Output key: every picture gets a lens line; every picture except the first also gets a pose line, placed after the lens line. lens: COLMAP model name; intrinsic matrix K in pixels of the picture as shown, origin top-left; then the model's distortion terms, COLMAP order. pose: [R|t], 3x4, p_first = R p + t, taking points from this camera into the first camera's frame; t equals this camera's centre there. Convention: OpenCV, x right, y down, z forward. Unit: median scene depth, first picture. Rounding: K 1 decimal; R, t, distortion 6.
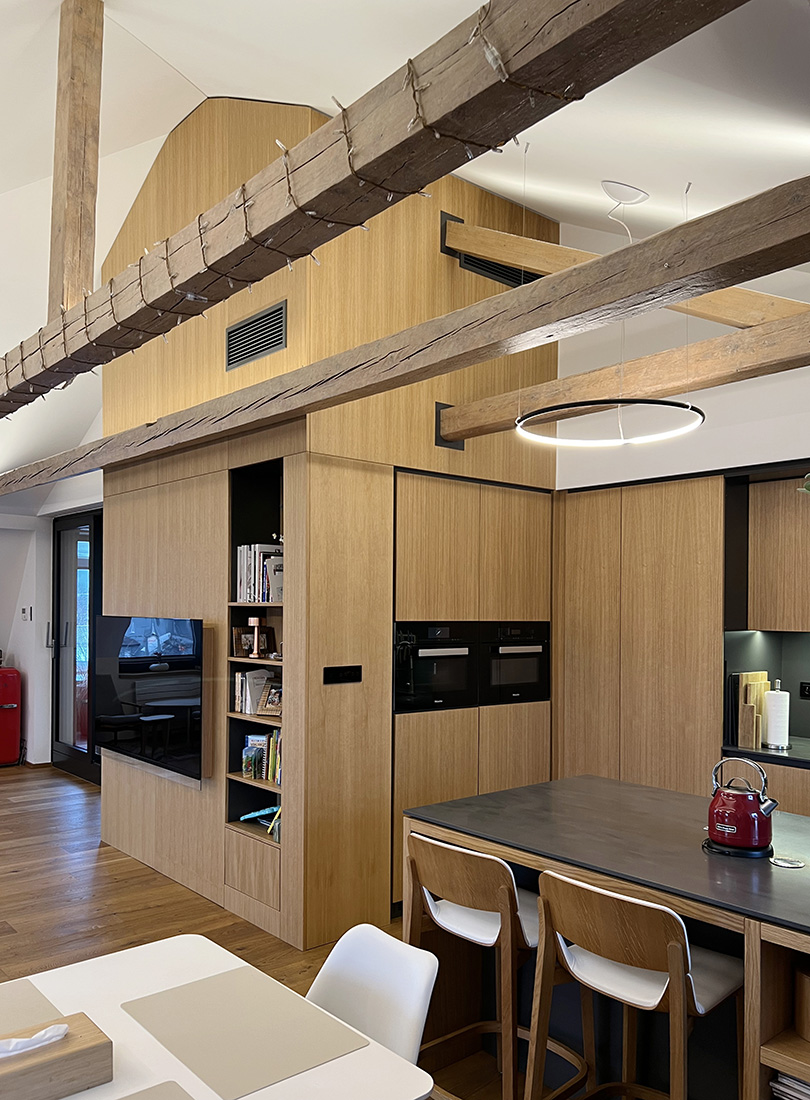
lens RADIAL K [[863.0, 0, 377.9], [0, 863.0, 570.6], [0, 0, 1]] dist [0.057666, -0.084764]
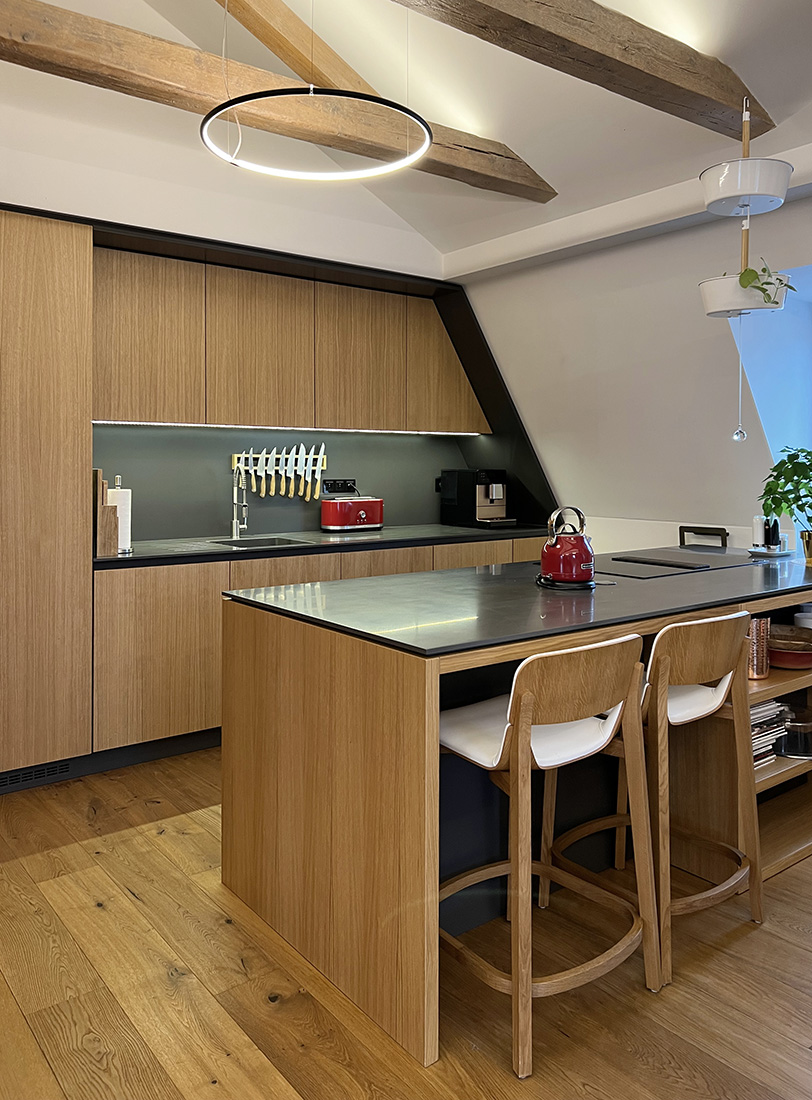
lens RADIAL K [[863.0, 0, 437.6], [0, 863.0, 444.1], [0, 0, 1]] dist [0.057666, -0.084764]
pose [[0.010413, 0.014630, 0.999839, -0.401803], [-0.046997, 0.998795, -0.014125, 0.088200], [-0.998841, -0.046842, 0.011088, 0.650967]]
